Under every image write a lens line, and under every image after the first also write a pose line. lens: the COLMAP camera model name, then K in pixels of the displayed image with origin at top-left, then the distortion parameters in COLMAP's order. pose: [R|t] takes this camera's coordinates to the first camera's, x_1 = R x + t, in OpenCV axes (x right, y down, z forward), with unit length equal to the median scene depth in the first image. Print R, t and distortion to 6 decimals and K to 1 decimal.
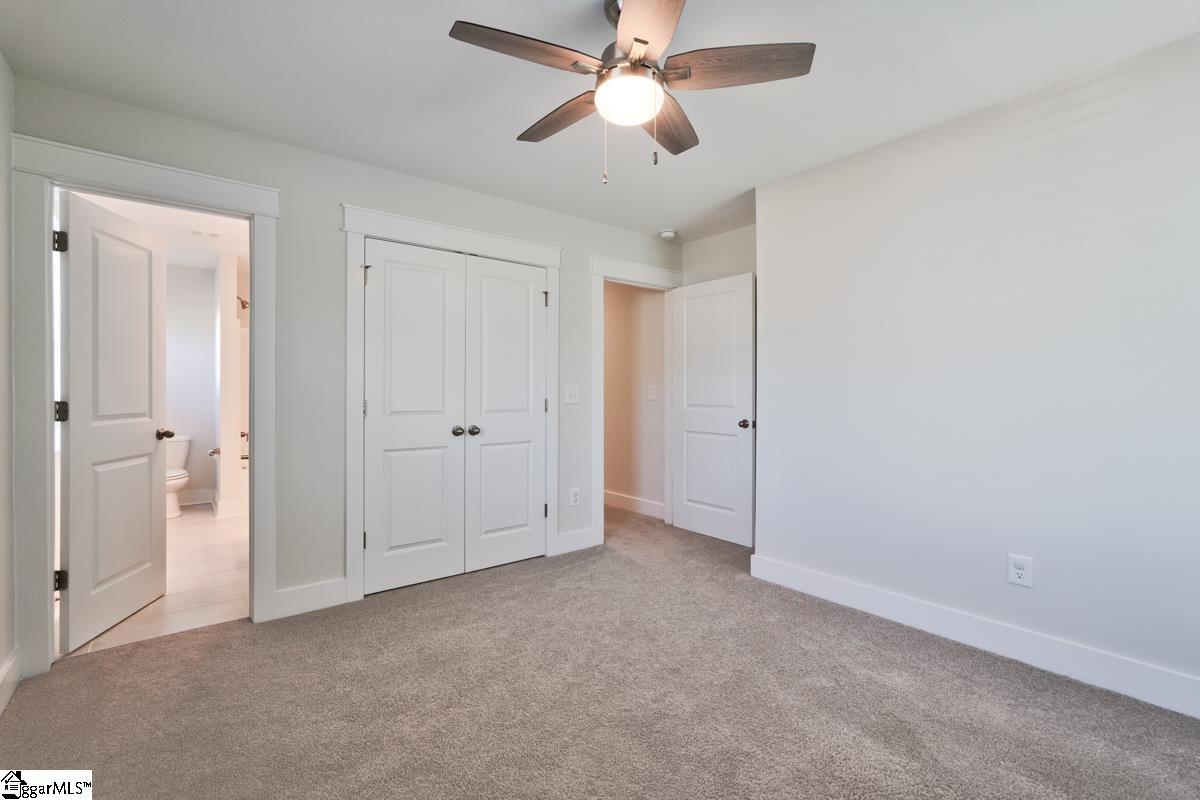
lens RADIAL K [[531.0, 0, 604.1], [0, 531.0, 392.8], [0, 0, 1]] dist [-0.012715, 0.006026]
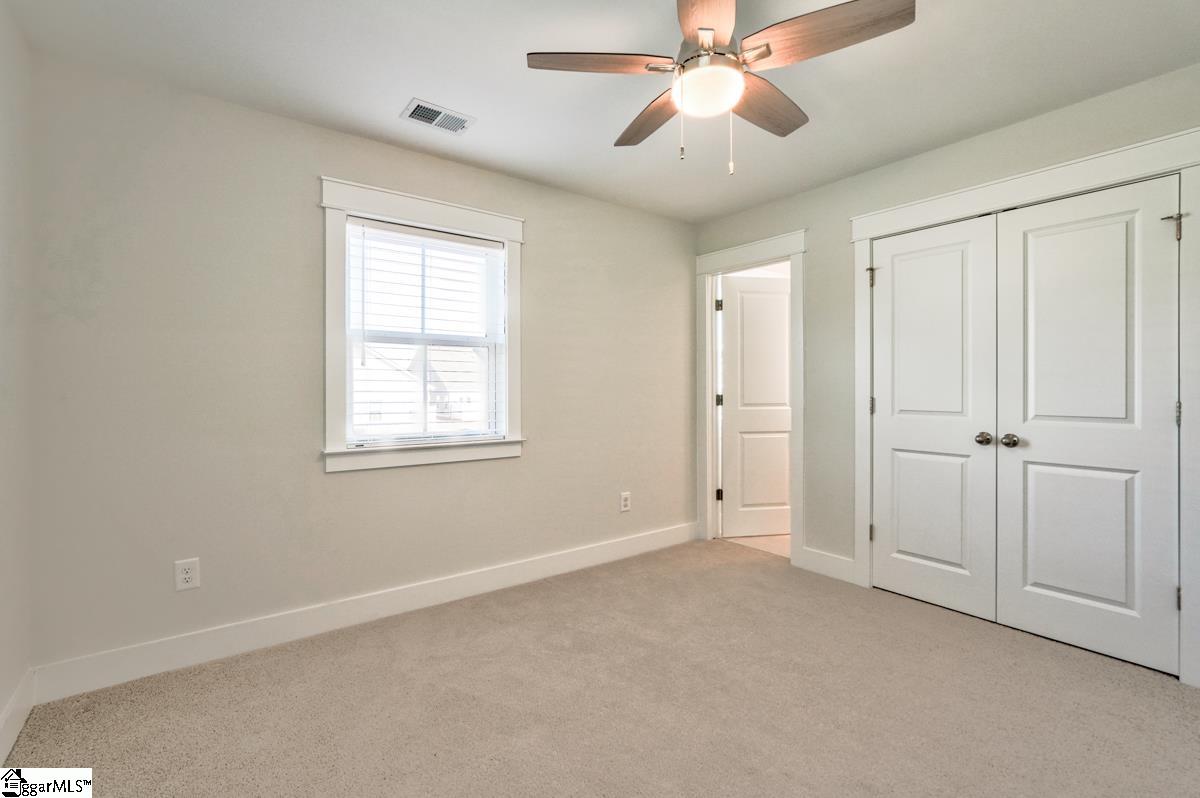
lens RADIAL K [[531.0, 0, 590.8], [0, 531.0, 391.9], [0, 0, 1]] dist [-0.012715, 0.006026]
pose [[-0.040256, 0.004042, -0.999181, 0.601965], [-0.005555, 0.999975, 0.004269, 0.001464], [0.999174, 0.005722, -0.040233, 0.490021]]
